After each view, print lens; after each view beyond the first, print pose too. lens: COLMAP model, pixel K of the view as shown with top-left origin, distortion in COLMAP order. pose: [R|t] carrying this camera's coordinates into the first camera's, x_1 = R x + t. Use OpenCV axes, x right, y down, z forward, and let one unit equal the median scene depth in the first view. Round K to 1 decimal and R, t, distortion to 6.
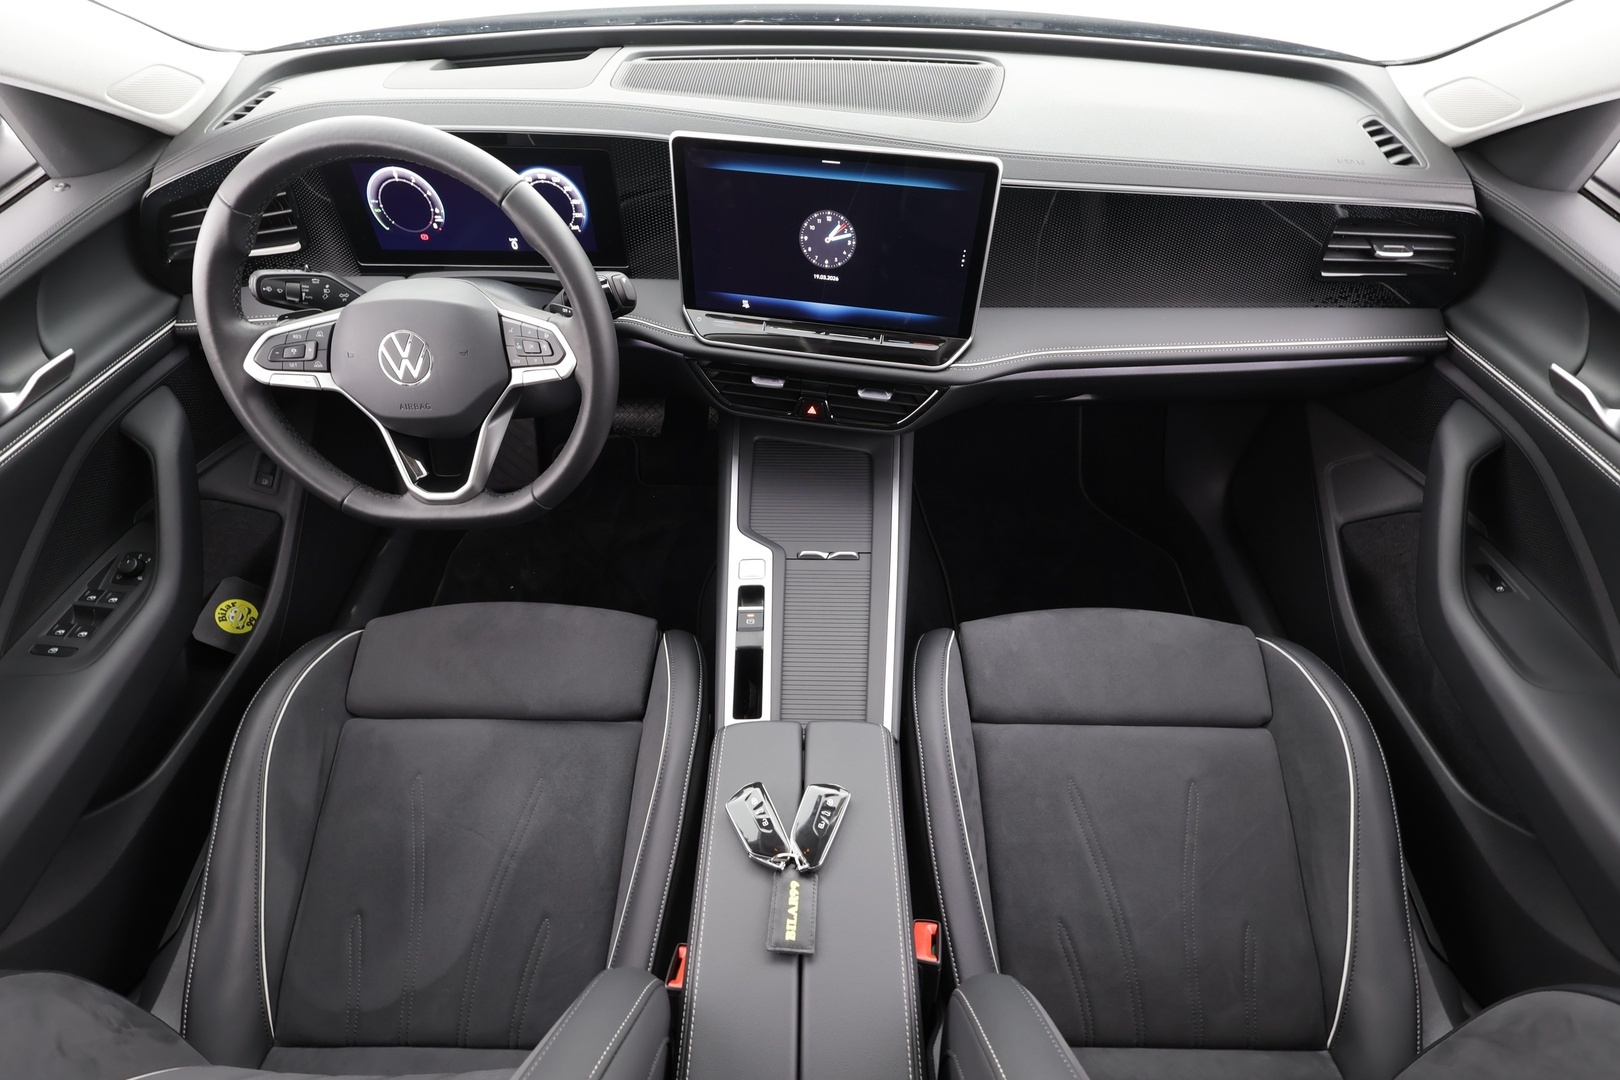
lens RADIAL K [[748.2, 0, 804.7], [0, 748.2, 542.4], [0, 0, 1]] dist [0.000828, -0.000736]
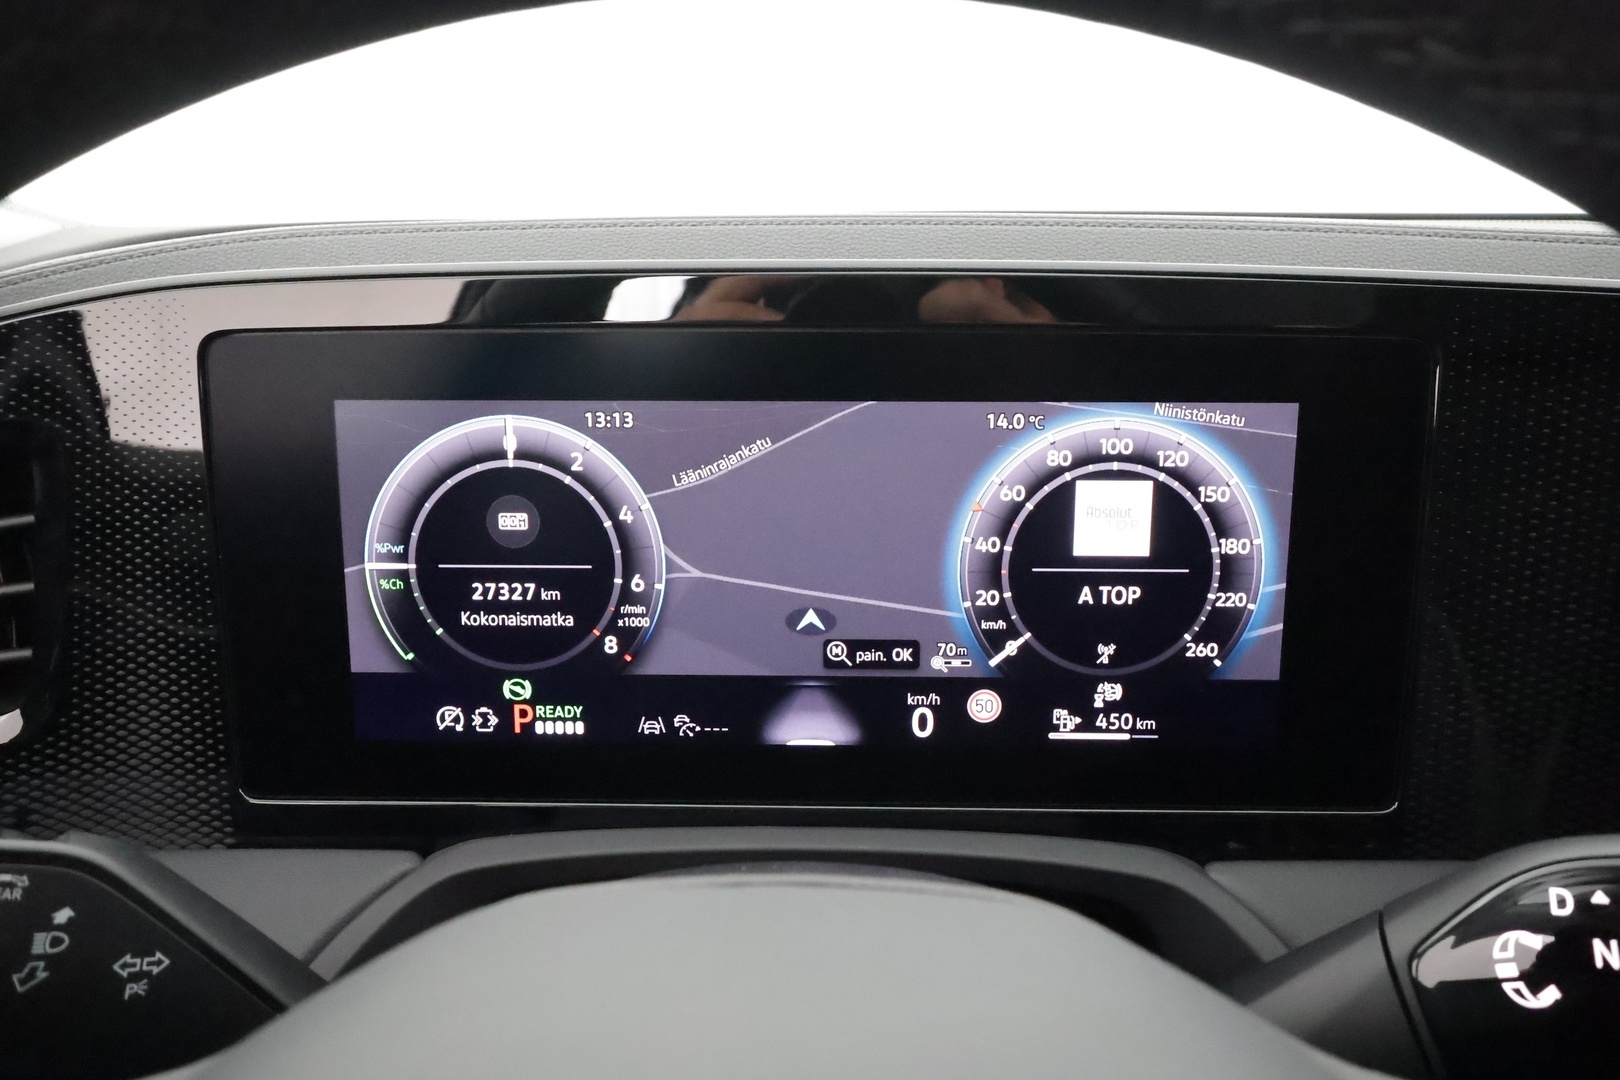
lens RADIAL K [[1164.3, 0, 811.8], [0, 1164.3, 553.6], [0, 0, 1]] dist [0.005941, -0.001515]
pose [[0.999855, -0.002397, -0.016839, -0.443988], [-0.007082, 0.841436, -0.540310, -0.259083], [0.015464, 0.540351, 0.841297, 0.705168]]
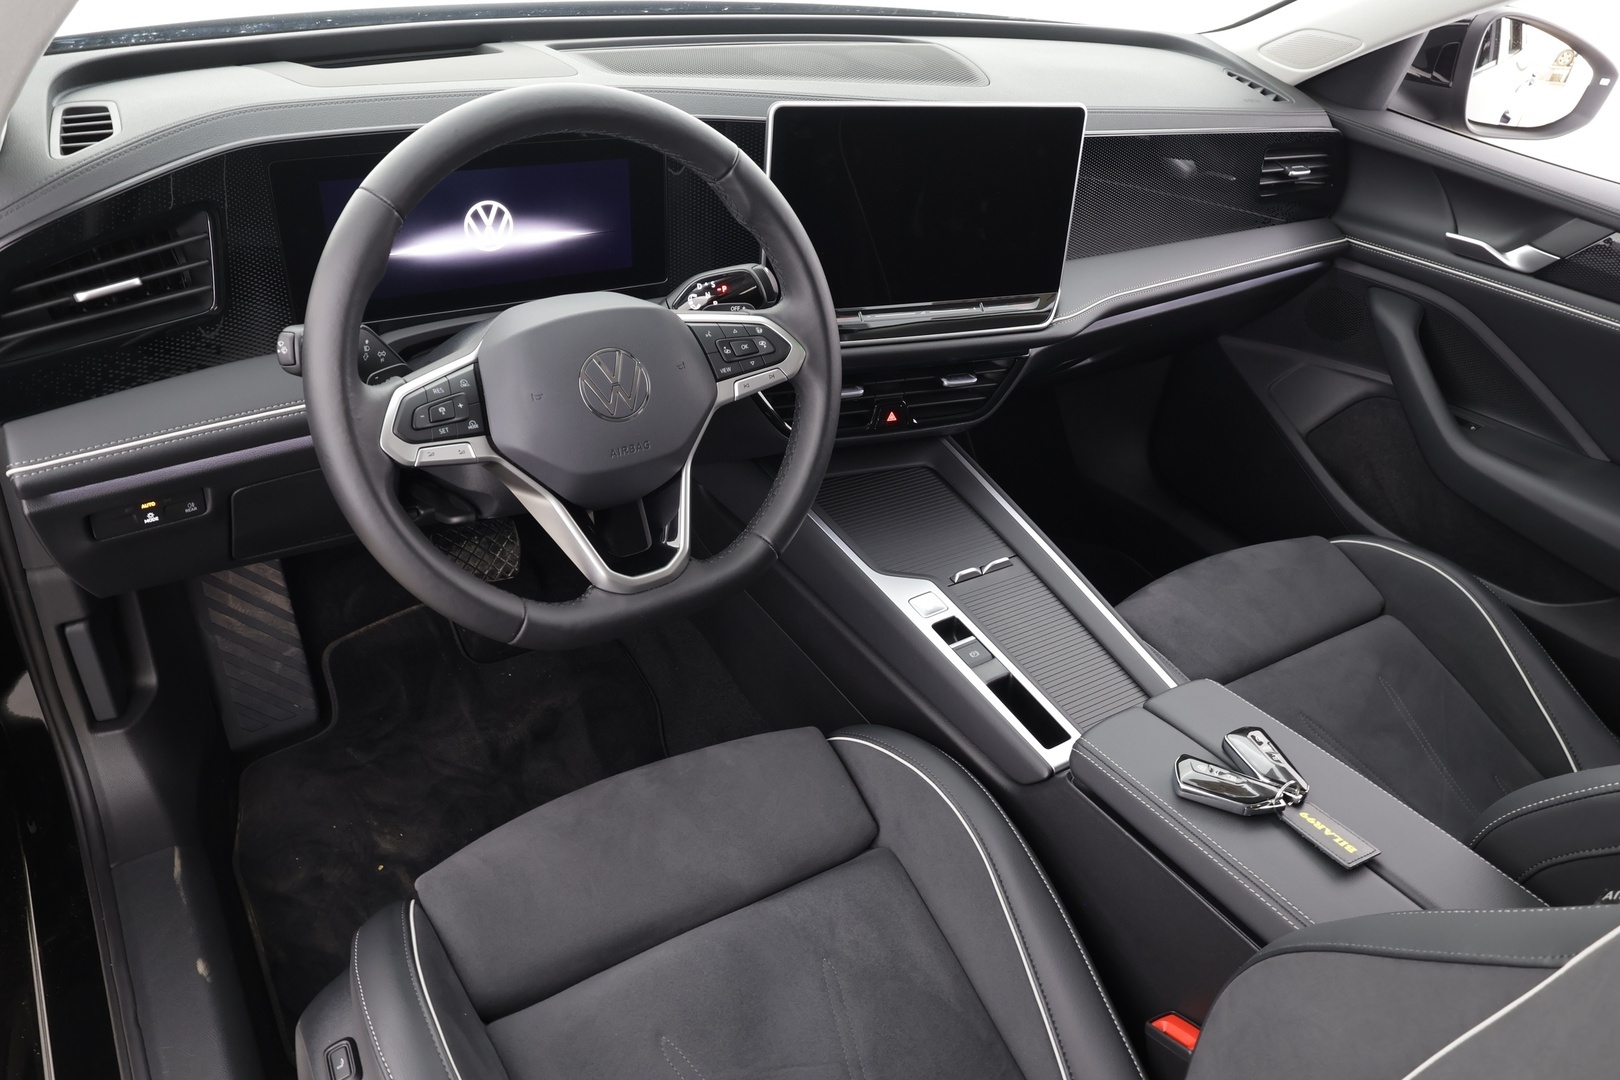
lens RADIAL K [[1164.3, 0, 816.1], [0, 1164.3, 540.2], [0, 0, 1]] dist [0.005941, -0.001515]
pose [[0.825972, -0.244195, 0.508074, -0.849308], [0.354017, 0.926102, -0.130411, 0.099485], [-0.438682, 0.287582, 0.851384, -0.018978]]
